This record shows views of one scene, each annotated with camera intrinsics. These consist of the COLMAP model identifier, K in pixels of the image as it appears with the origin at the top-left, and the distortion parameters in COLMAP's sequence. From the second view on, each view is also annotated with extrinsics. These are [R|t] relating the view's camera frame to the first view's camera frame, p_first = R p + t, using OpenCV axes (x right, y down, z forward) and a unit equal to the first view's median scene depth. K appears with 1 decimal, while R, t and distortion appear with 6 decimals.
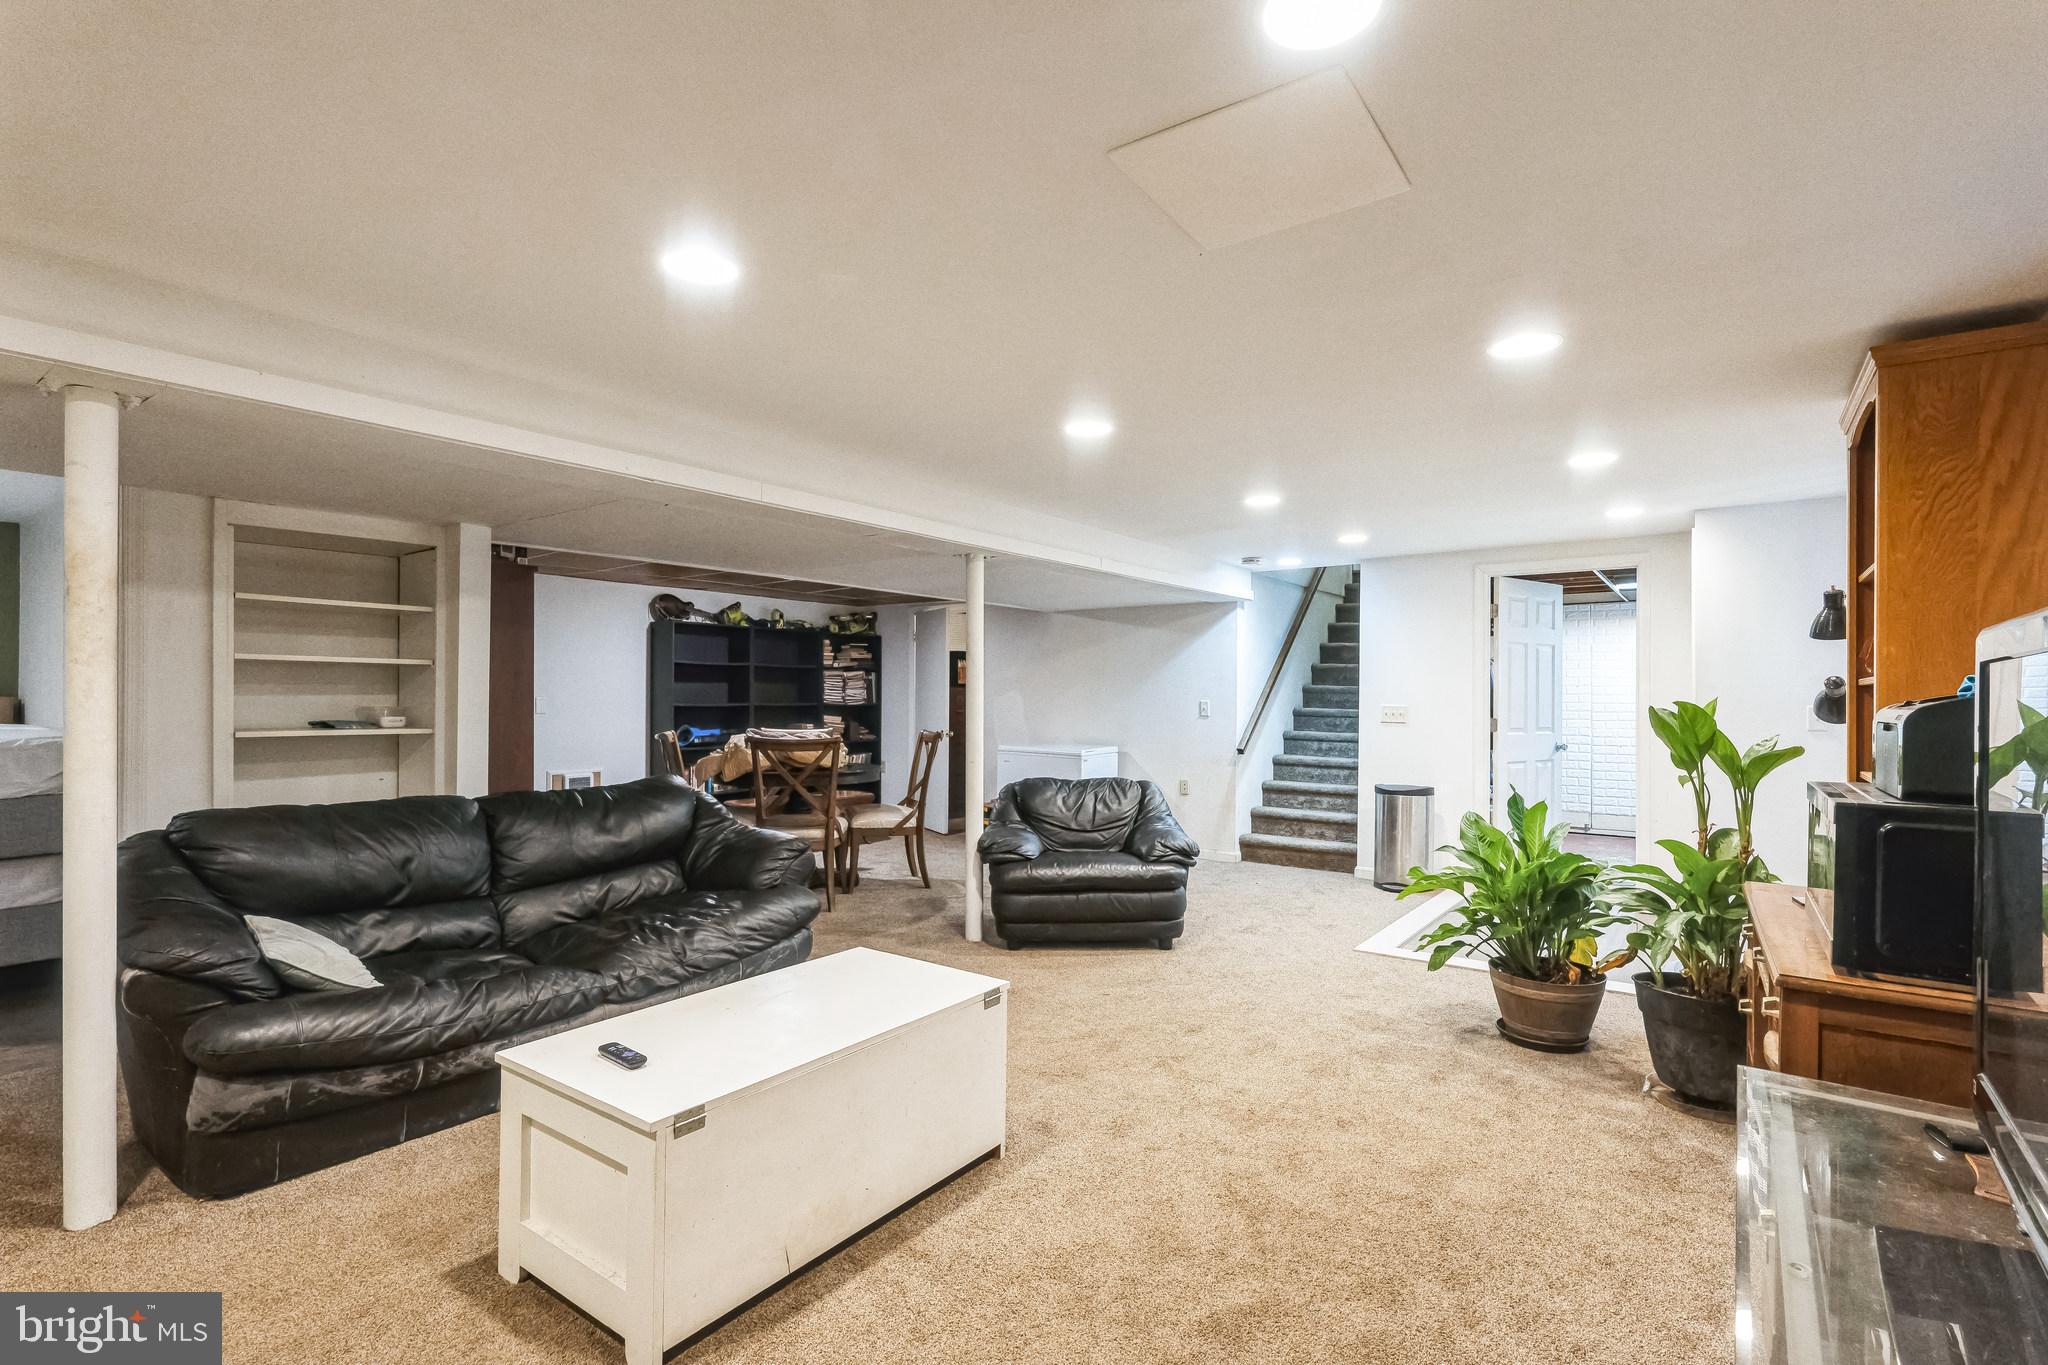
lens RADIAL K [[957.1, 0, 1021.9], [0, 957.1, 700.7], [0, 0, 1]] dist [0.002884, 0.001449]
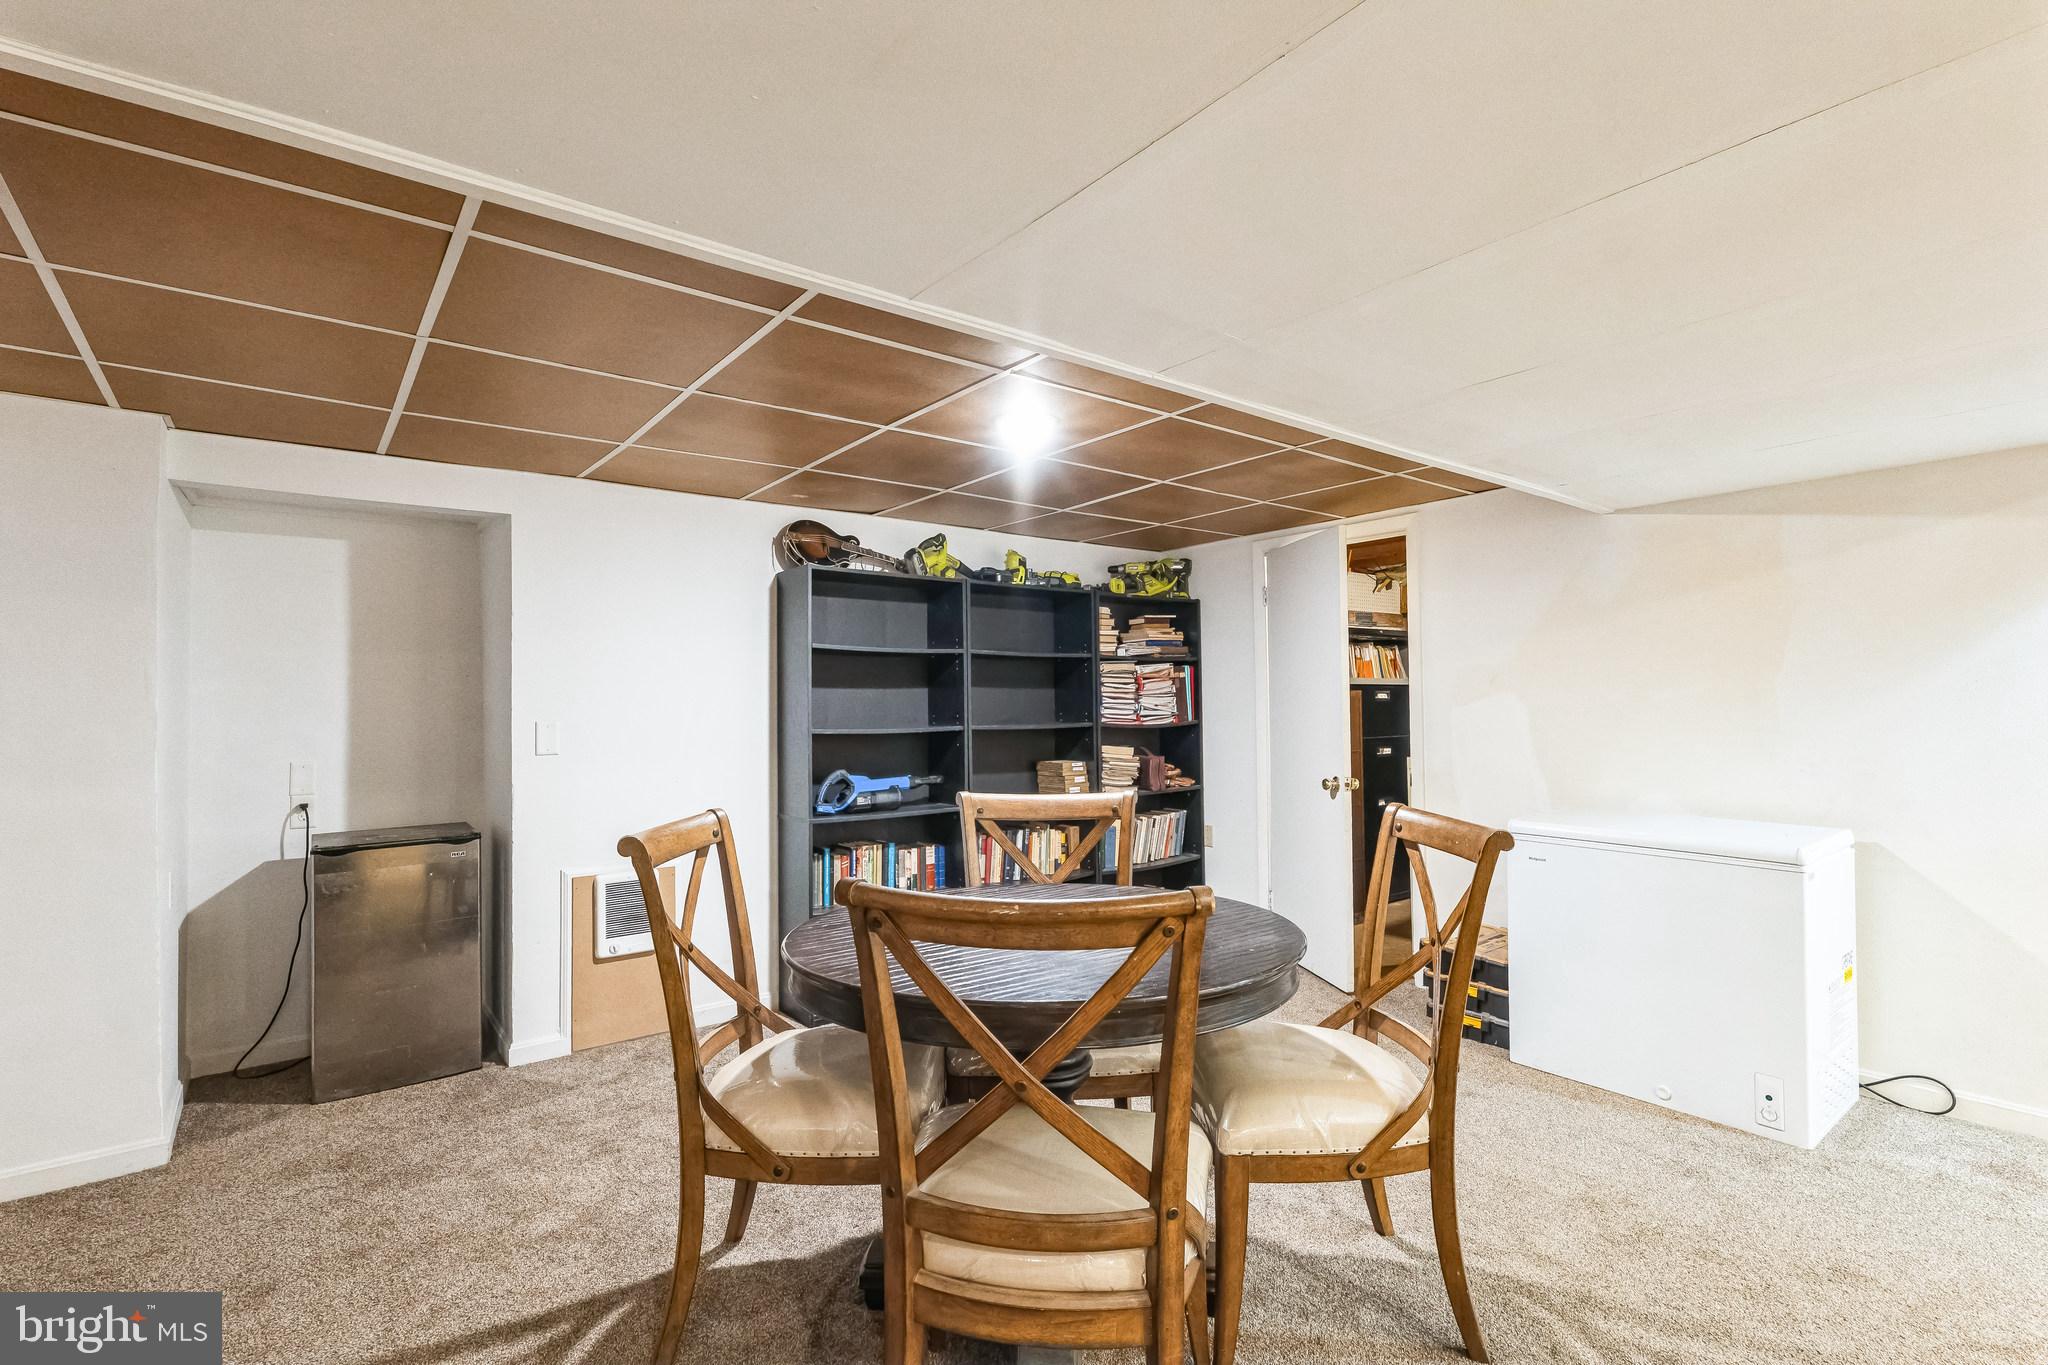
lens RADIAL K [[957.1, 0, 1023.7], [0, 957.1, 691.6], [0, 0, 1]] dist [0.002884, 0.001449]
pose [[0.963138, -0.019450, -0.268302, -0.107866], [0.013646, 0.999631, -0.023480, -0.003199], [0.268660, 0.018954, 0.963049, 0.485547]]
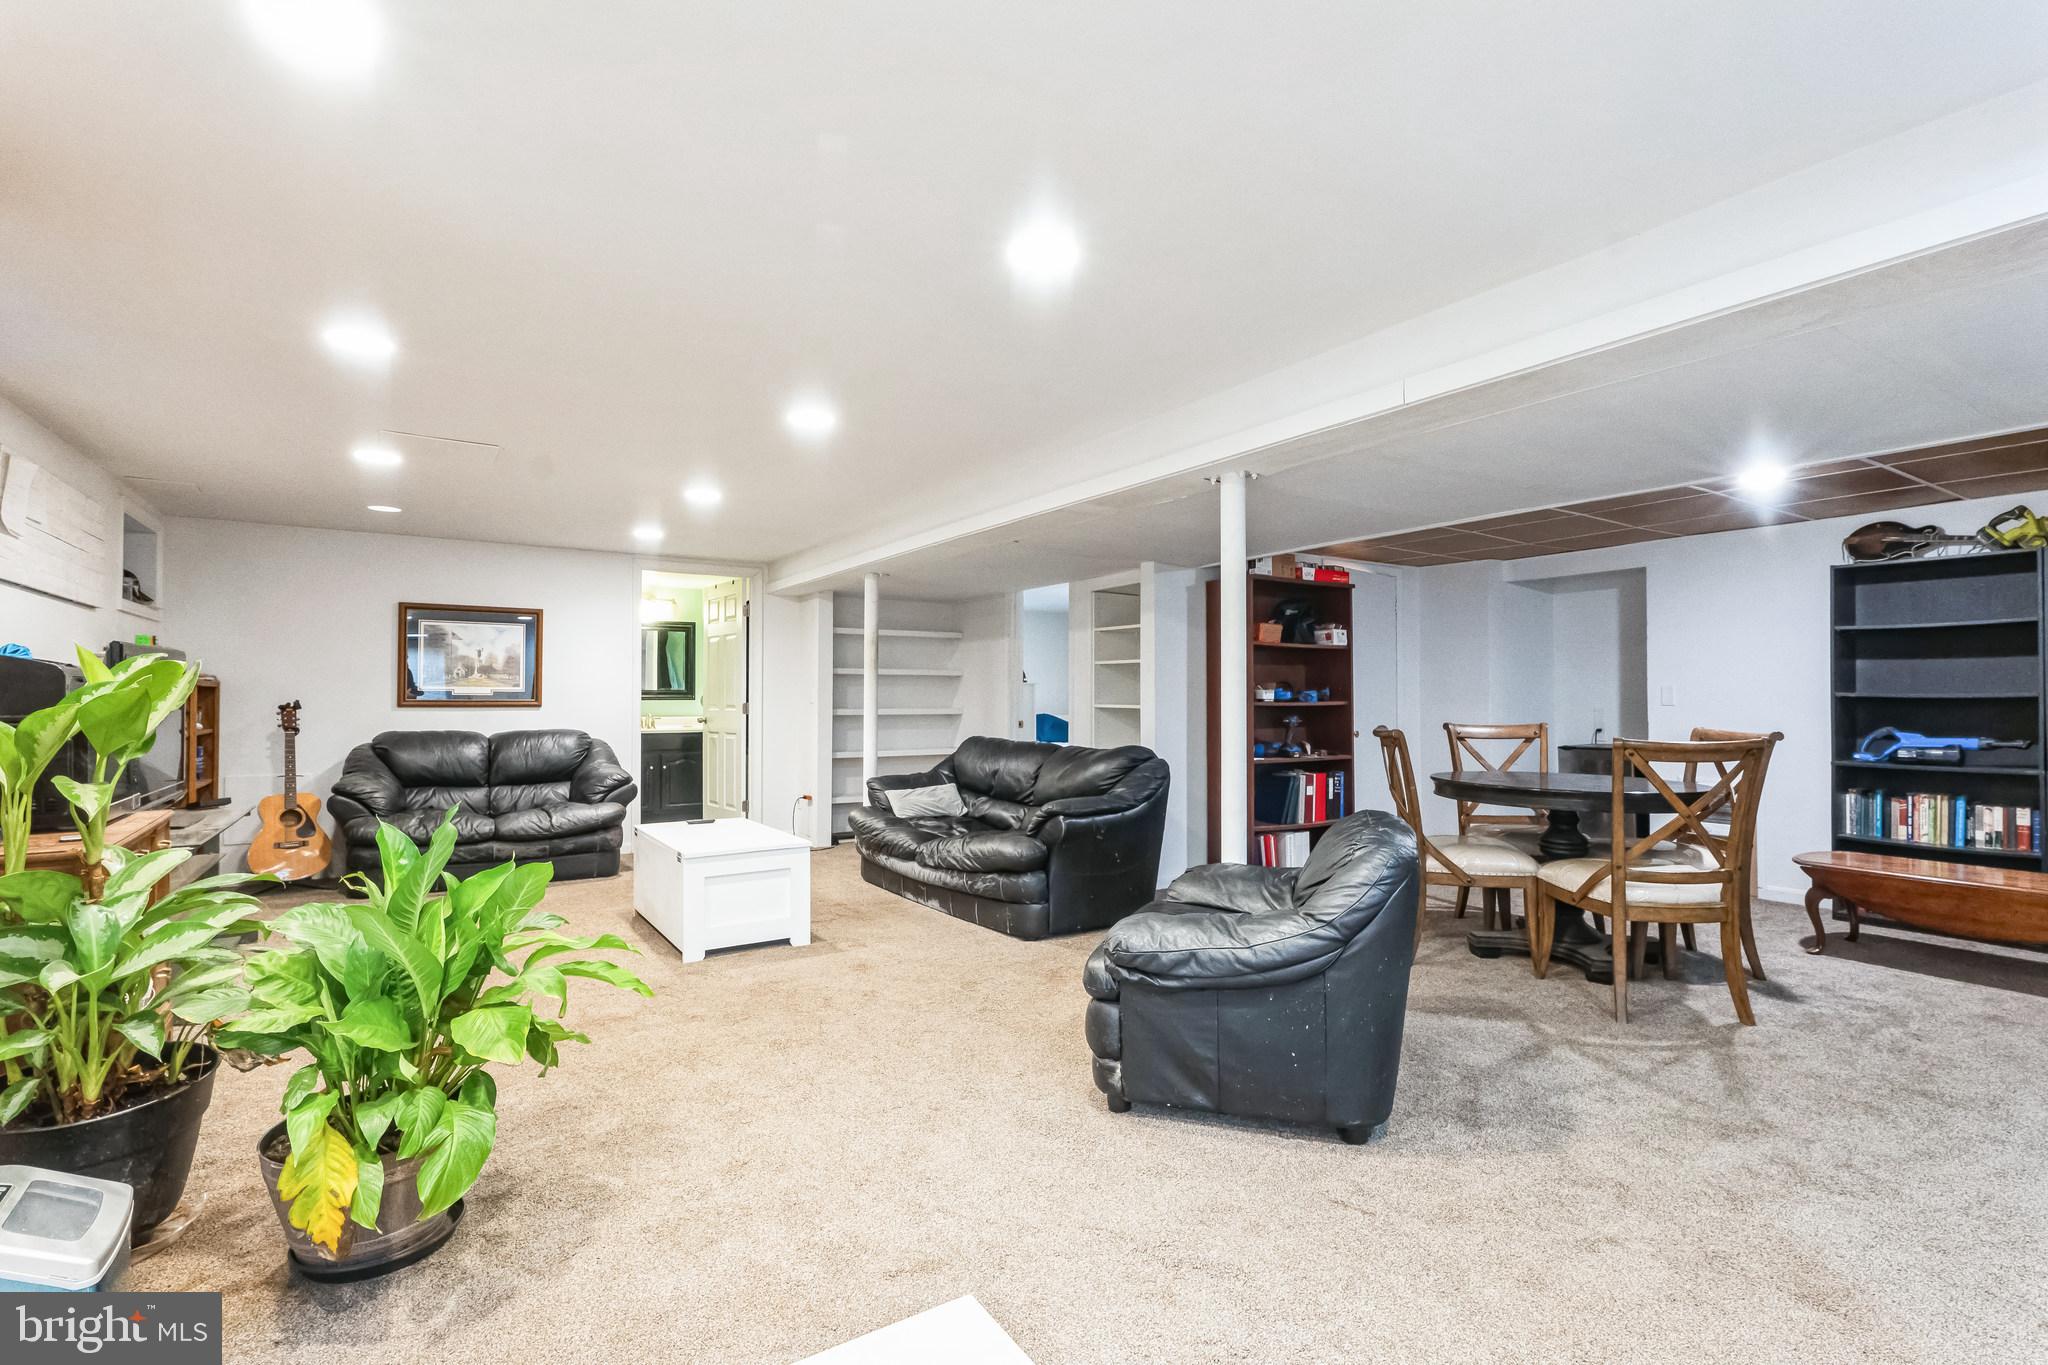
lens RADIAL K [[935.7, 0, 1022.2], [0, 935.7, 683.0], [0, 0, 1]] dist [0.001132, -0.000103]
pose [[-0.345840, -0.016744, -0.938144, 0.377845], [-0.009196, 0.999853, -0.014455, 0.009635], [0.938248, 0.003628, -0.345943, 0.623520]]
